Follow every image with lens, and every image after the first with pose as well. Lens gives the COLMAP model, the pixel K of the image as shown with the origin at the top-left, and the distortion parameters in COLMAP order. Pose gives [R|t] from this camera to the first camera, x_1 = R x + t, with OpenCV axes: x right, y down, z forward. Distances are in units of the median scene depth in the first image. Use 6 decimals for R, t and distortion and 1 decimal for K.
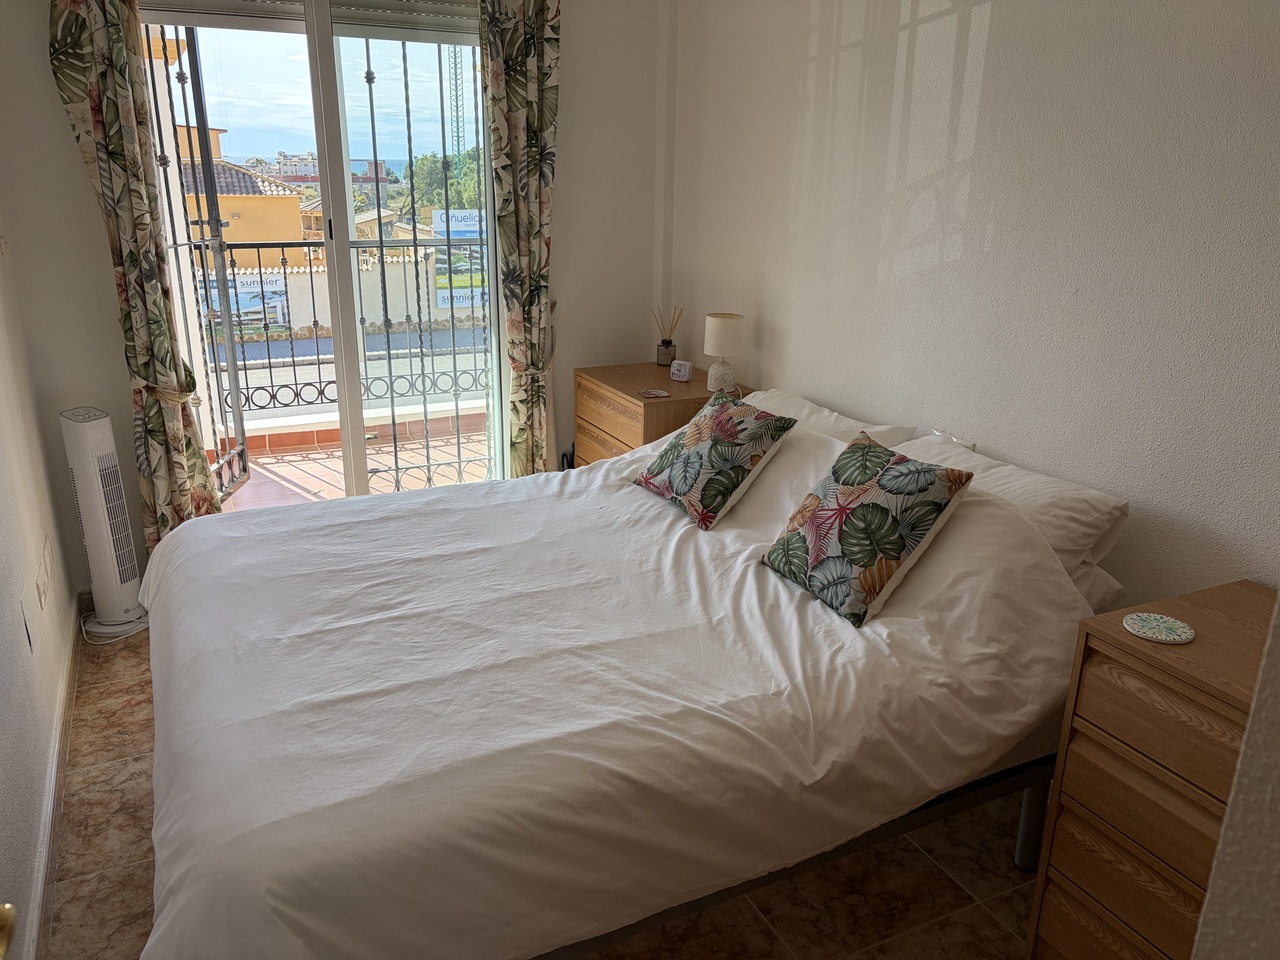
lens RADIAL K [[964.3, 0, 647.4], [0, 964.3, 476.4], [0, 0, 1]] dist [0.044132, -0.033586]
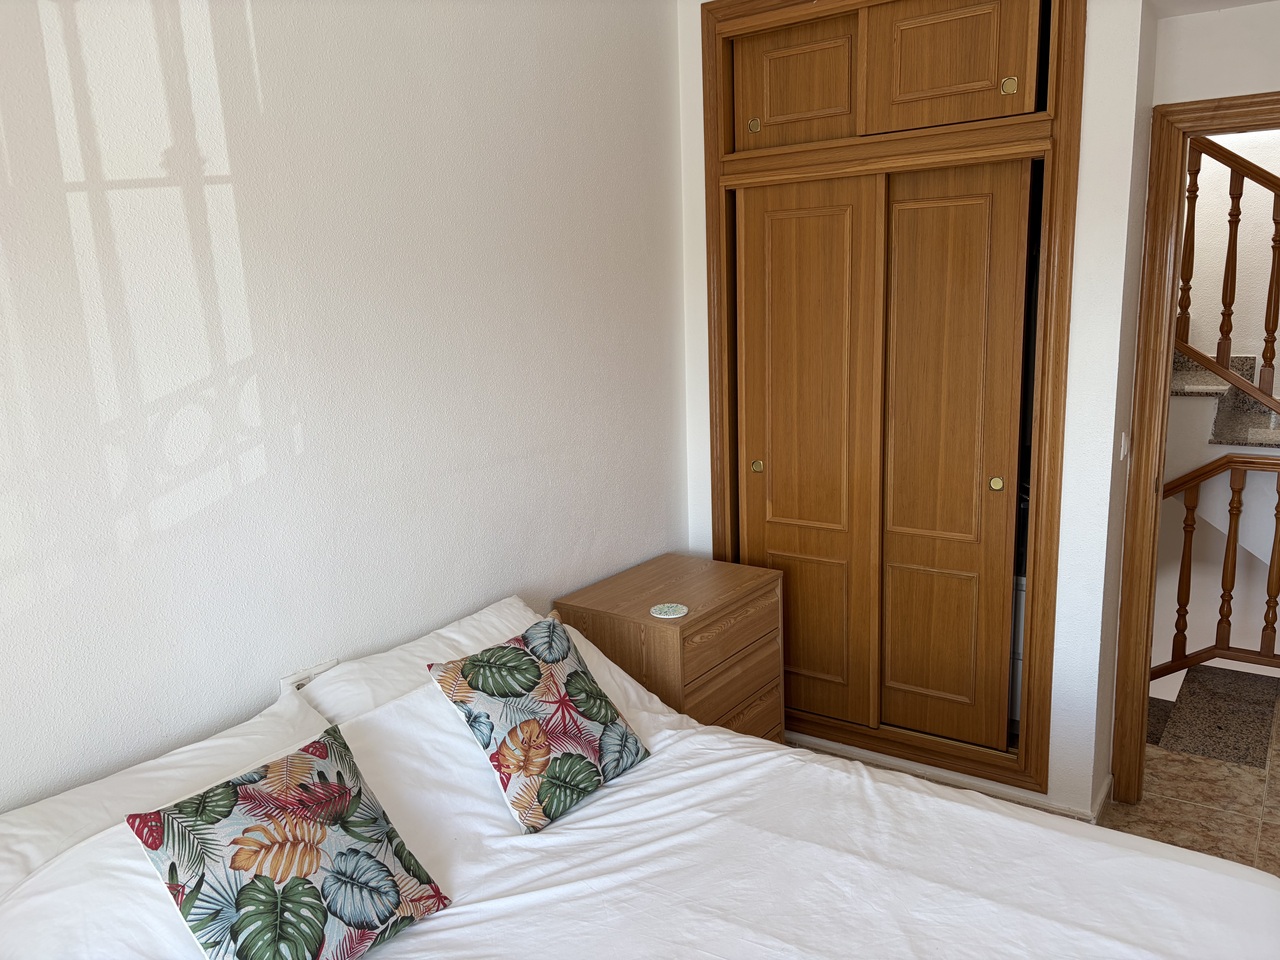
lens RADIAL K [[964.3, 0, 647.4], [0, 964.3, 476.4], [0, 0, 1]] dist [0.044132, -0.033586]
pose [[-0.471000, -0.164802, 0.866602, -0.614738], [0.299334, 0.894247, 0.332748, -0.446456], [-0.829794, 0.416127, -0.371860, 1.155340]]
